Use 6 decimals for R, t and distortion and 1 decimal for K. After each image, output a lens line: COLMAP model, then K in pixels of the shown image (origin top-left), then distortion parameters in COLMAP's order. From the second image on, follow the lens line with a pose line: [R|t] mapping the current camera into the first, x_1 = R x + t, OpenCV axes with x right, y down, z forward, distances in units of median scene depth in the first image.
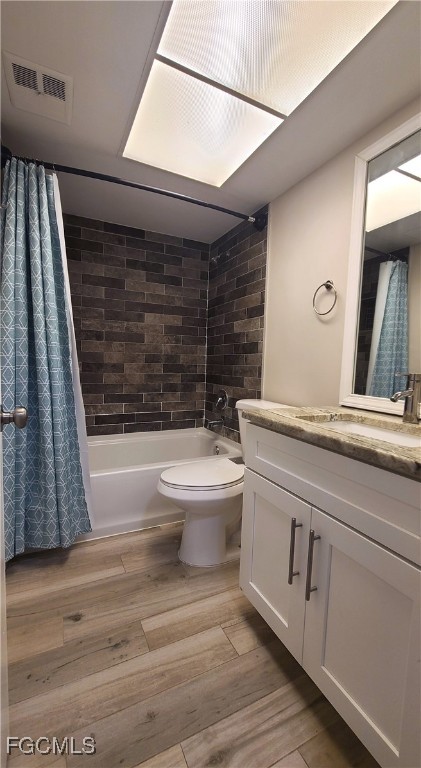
lens RADIAL K [[317.6, 0, 214.9], [0, 317.6, 386.3], [0, 0, 1]] dist [0.003579, -0.000327]
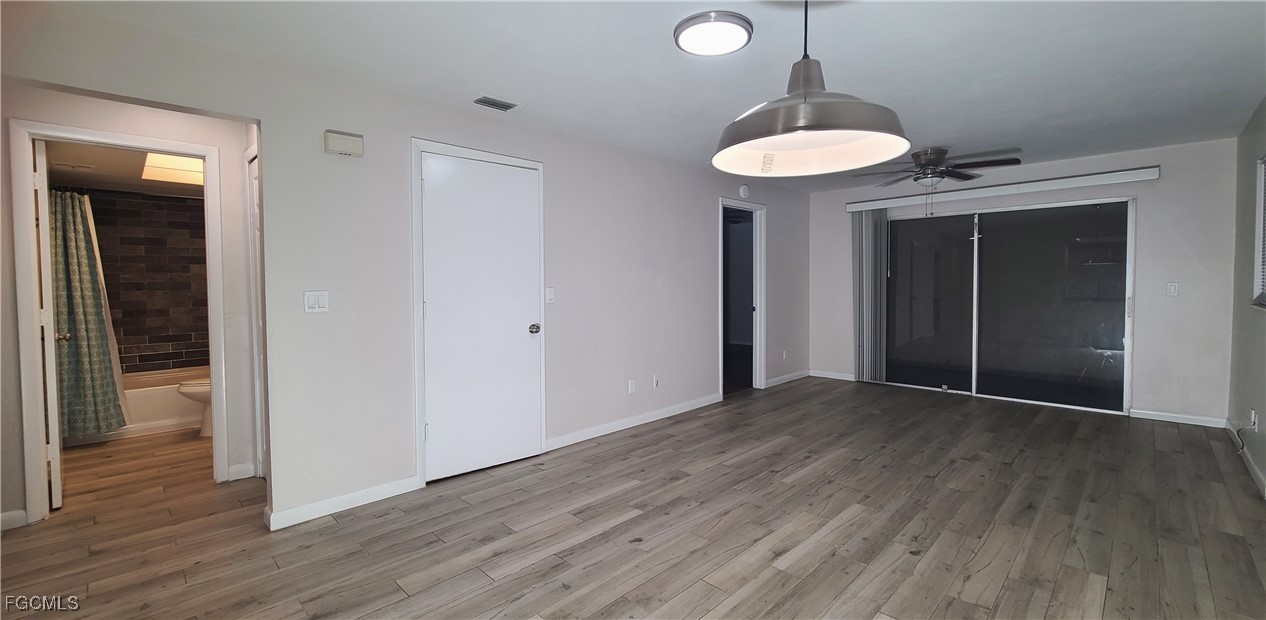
lens RADIAL K [[513.6, 0, 623.6], [0, 513.6, 304.0], [0, 0, 1]] dist [0.003257, -0.000660]
pose [[0.949921, -0.049689, 0.308515, 1.187845], [0.060978, 0.997772, -0.027053, 0.106016], [-0.306484, 0.044510, 0.950835, -2.171135]]
